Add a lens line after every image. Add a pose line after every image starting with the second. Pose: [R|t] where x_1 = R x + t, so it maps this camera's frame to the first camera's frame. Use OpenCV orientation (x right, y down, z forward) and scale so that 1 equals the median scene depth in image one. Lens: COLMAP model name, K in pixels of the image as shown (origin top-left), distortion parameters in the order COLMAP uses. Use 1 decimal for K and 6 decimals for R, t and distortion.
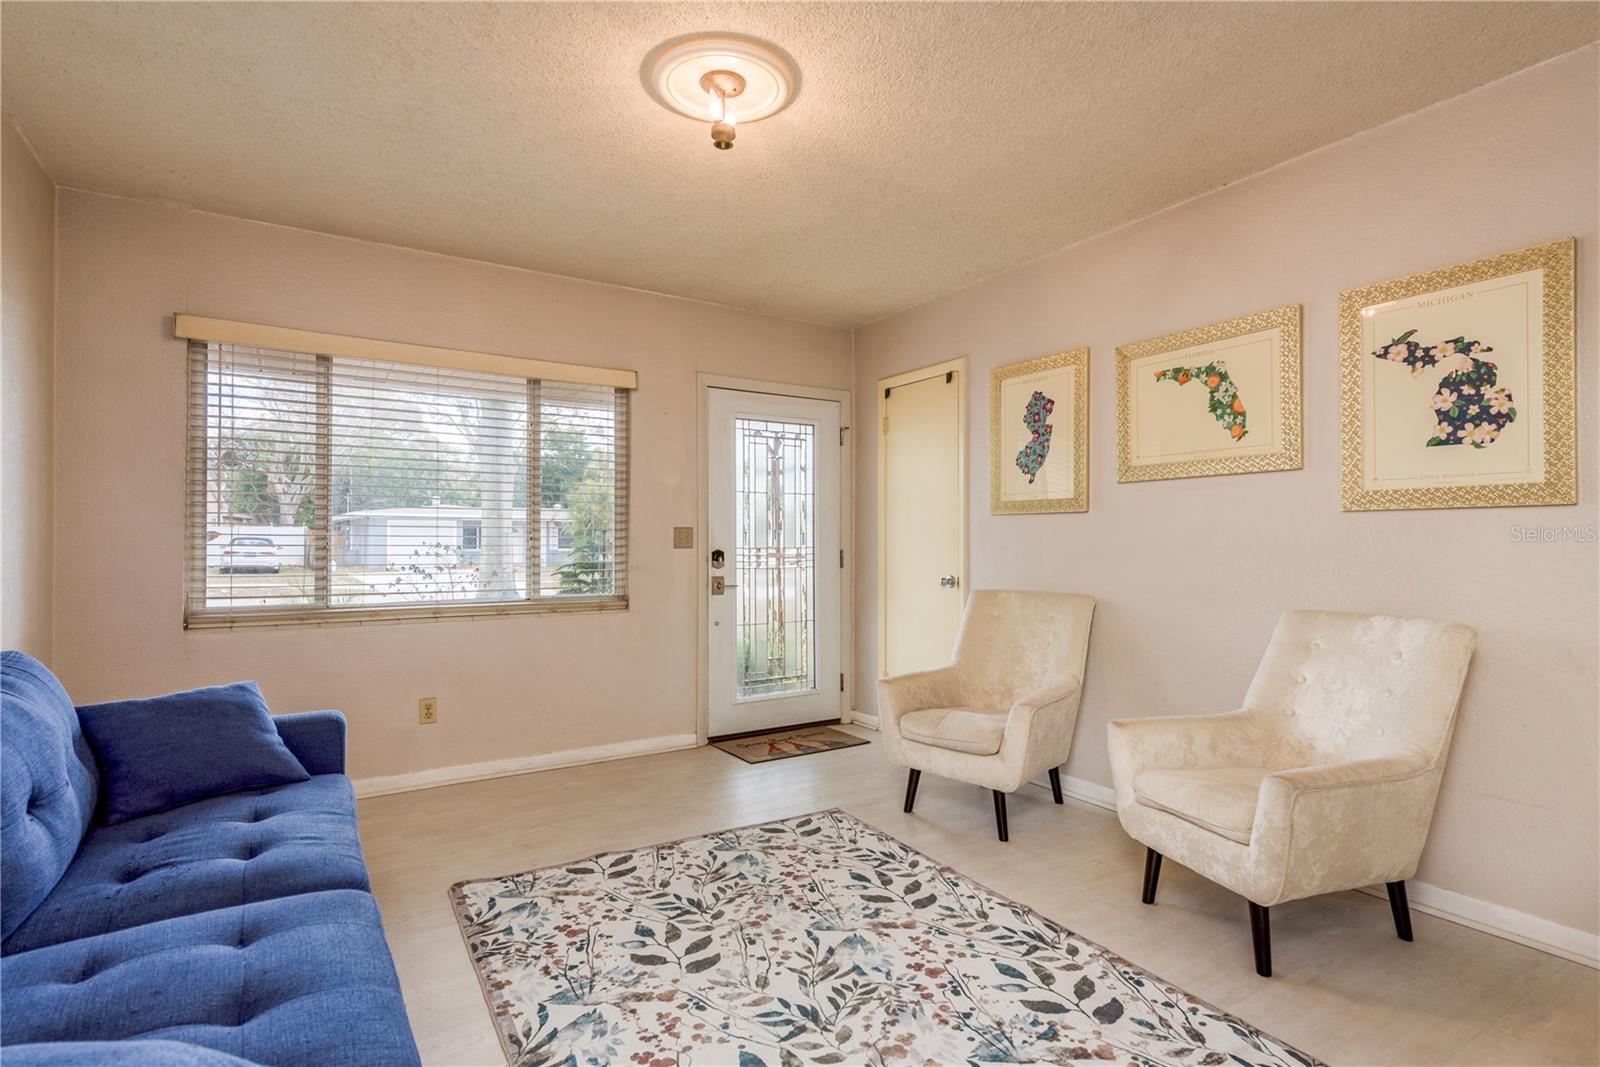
lens RADIAL K [[800.8, 0, 800.0], [0, 800.8, 533.5], [0, 0, 1]] dist [0.034019, -0.019478]
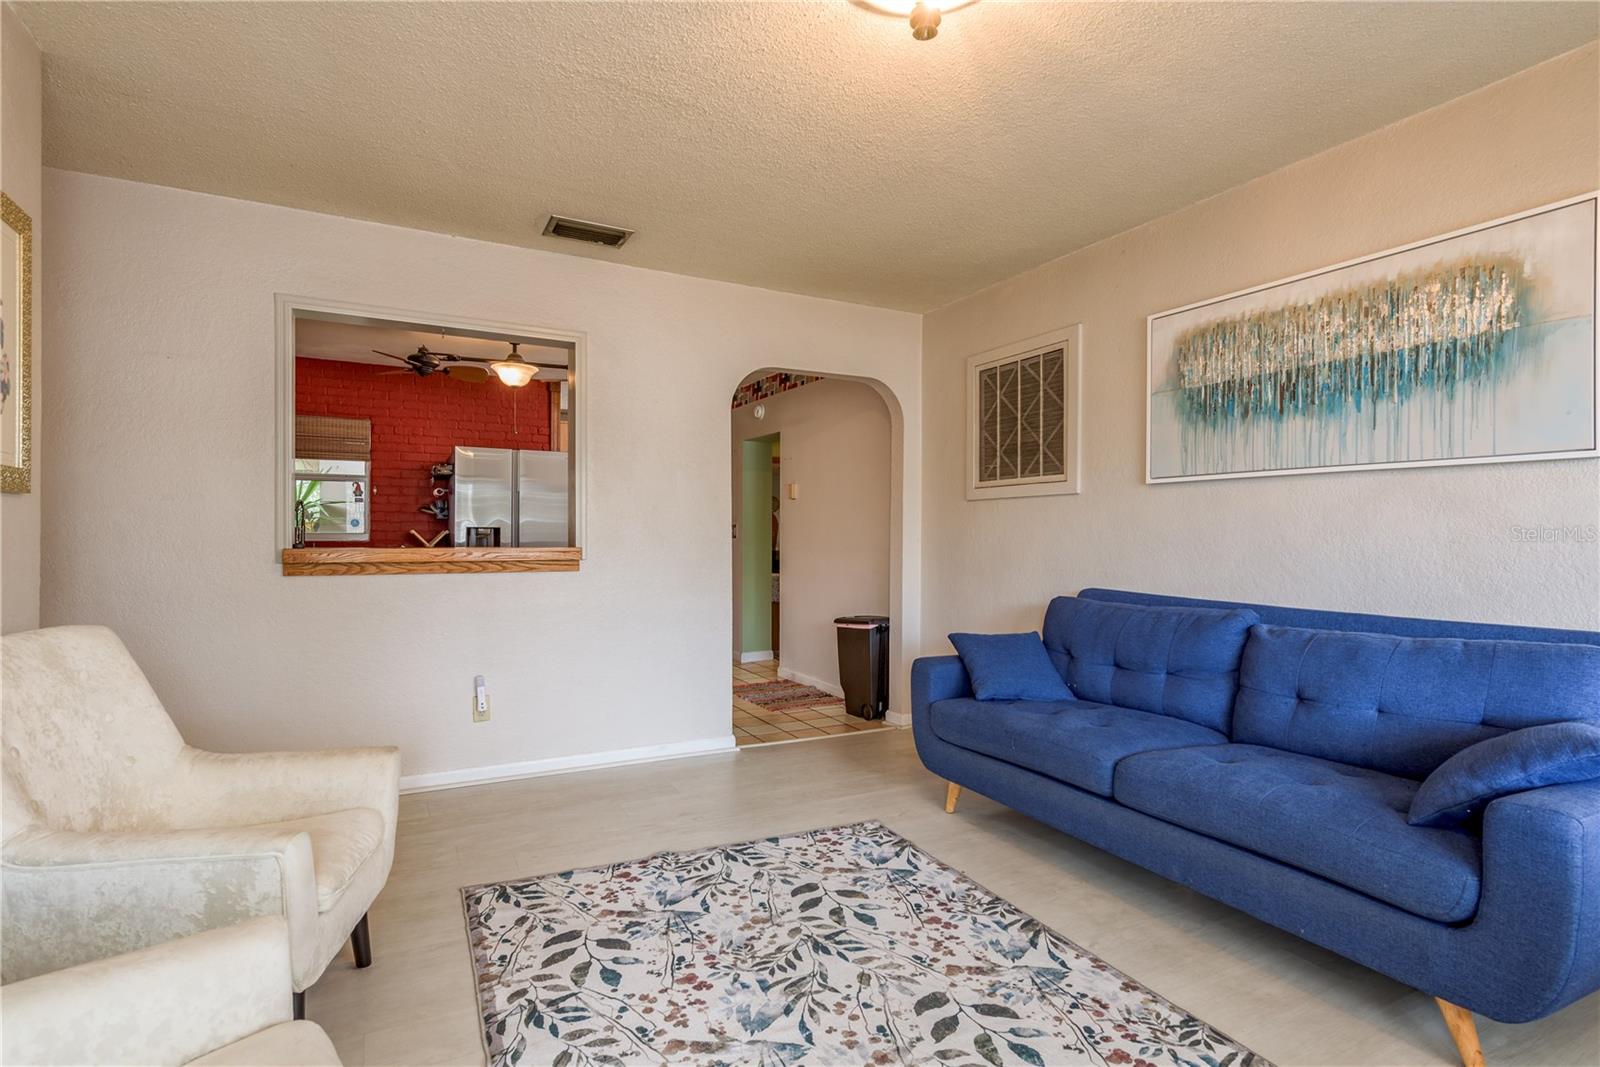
lens RADIAL K [[800.8, 0, 800.0], [0, 800.8, 533.5], [0, 0, 1]] dist [0.034019, -0.019478]
pose [[-0.996953, -0.005380, 0.077817, -0.042251], [-0.006371, 0.999902, -0.012492, 0.017956], [-0.077742, -0.012950, -0.996889, 2.007567]]
